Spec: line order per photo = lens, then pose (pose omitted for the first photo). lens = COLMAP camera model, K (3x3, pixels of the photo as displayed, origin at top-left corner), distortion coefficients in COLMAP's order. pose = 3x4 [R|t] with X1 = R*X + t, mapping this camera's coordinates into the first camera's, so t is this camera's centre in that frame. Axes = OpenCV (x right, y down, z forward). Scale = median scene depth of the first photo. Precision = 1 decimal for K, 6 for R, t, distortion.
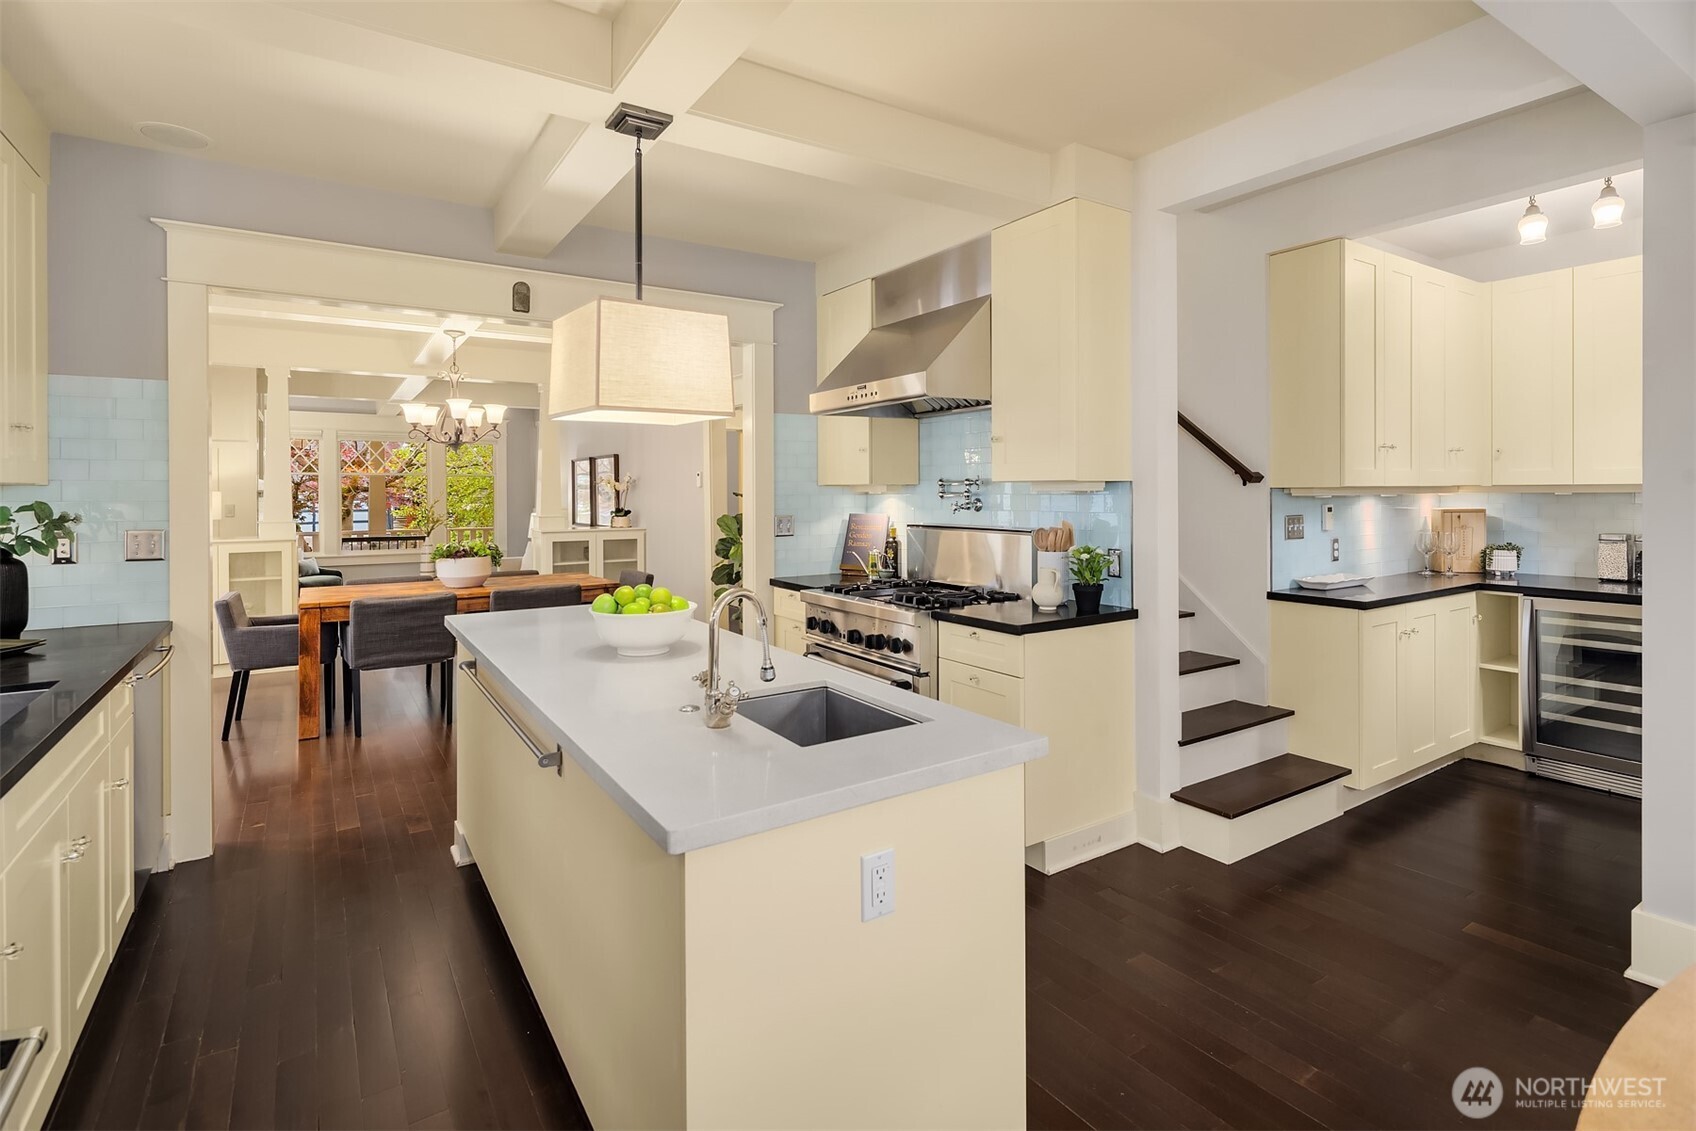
lens RADIAL K [[821.1, 0, 847.9], [0, 821.1, 487.7], [0, 0, 1]] dist [-0.001639, -0.000875]
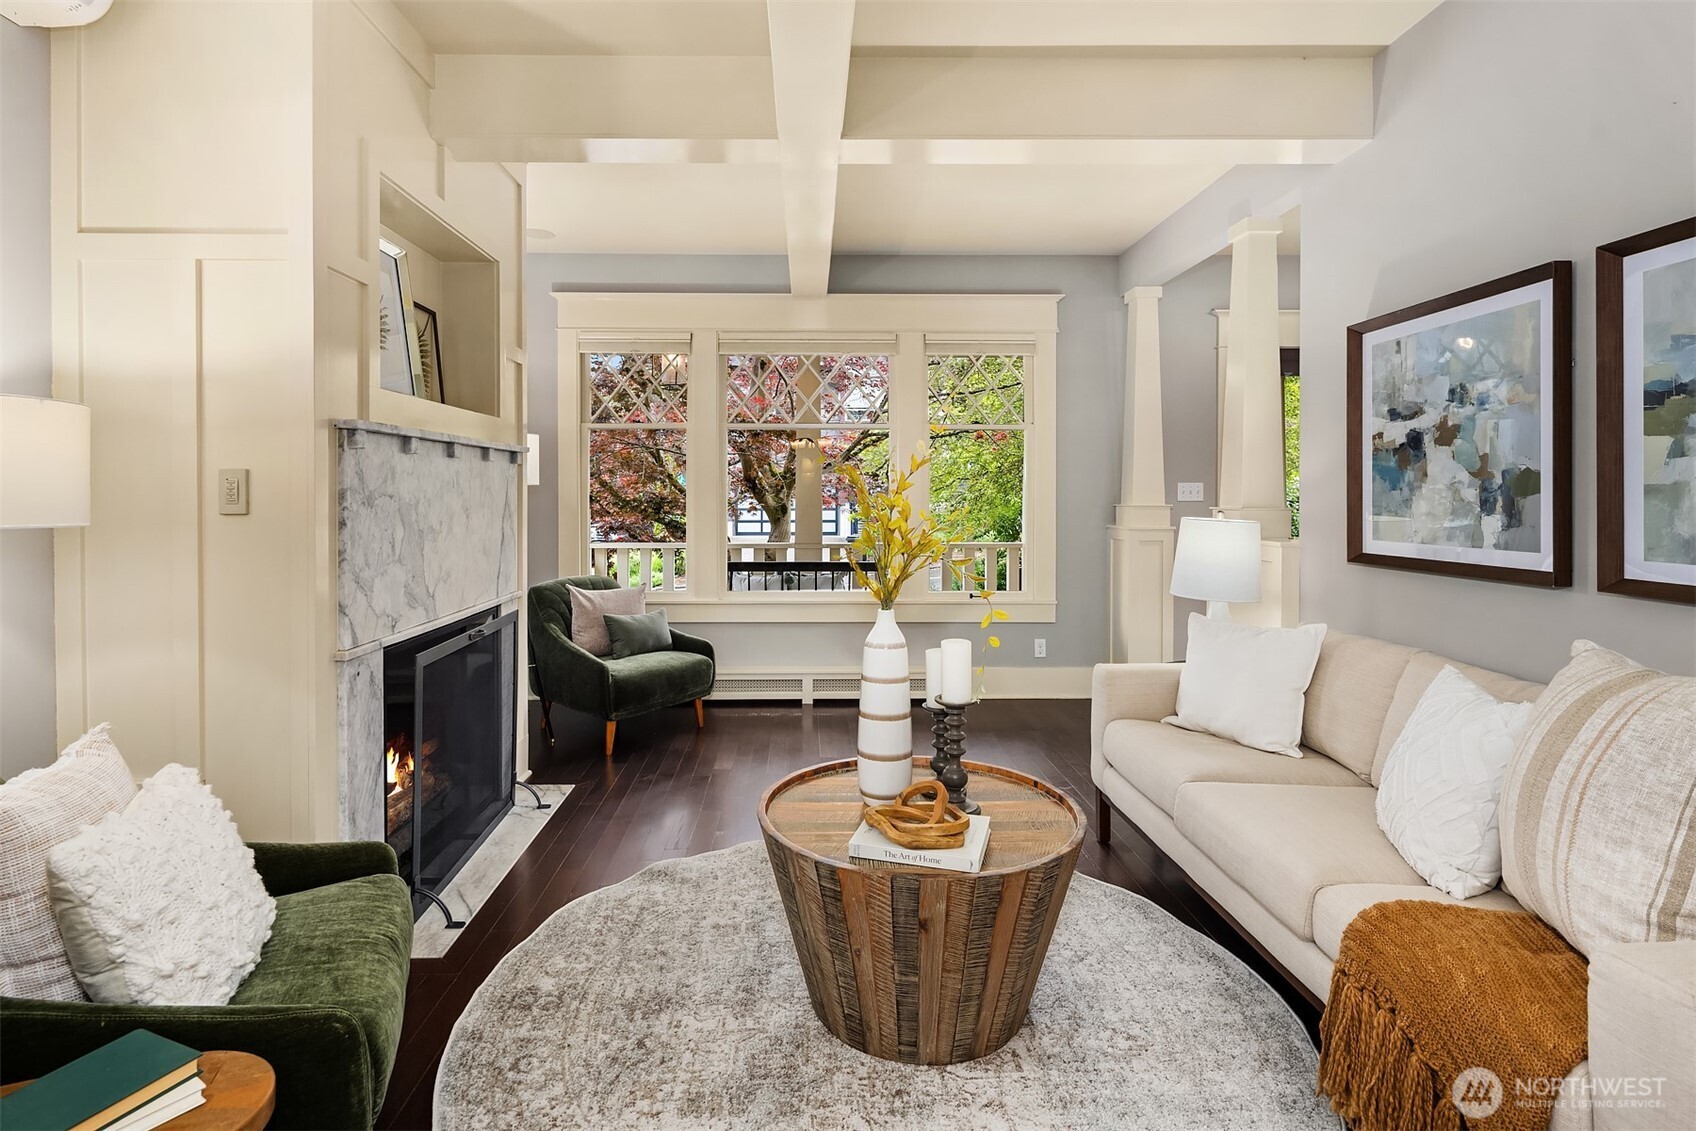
lens RADIAL K [[821.1, 0, 847.9], [0, 821.1, 487.7], [0, 0, 1]] dist [-0.001639, -0.000875]
pose [[0.863836, -0.002700, -0.503765, -0.653400], [-0.002548, 0.999949, -0.009729, 0.045299], [0.503766, 0.009688, 0.863786, 1.283256]]
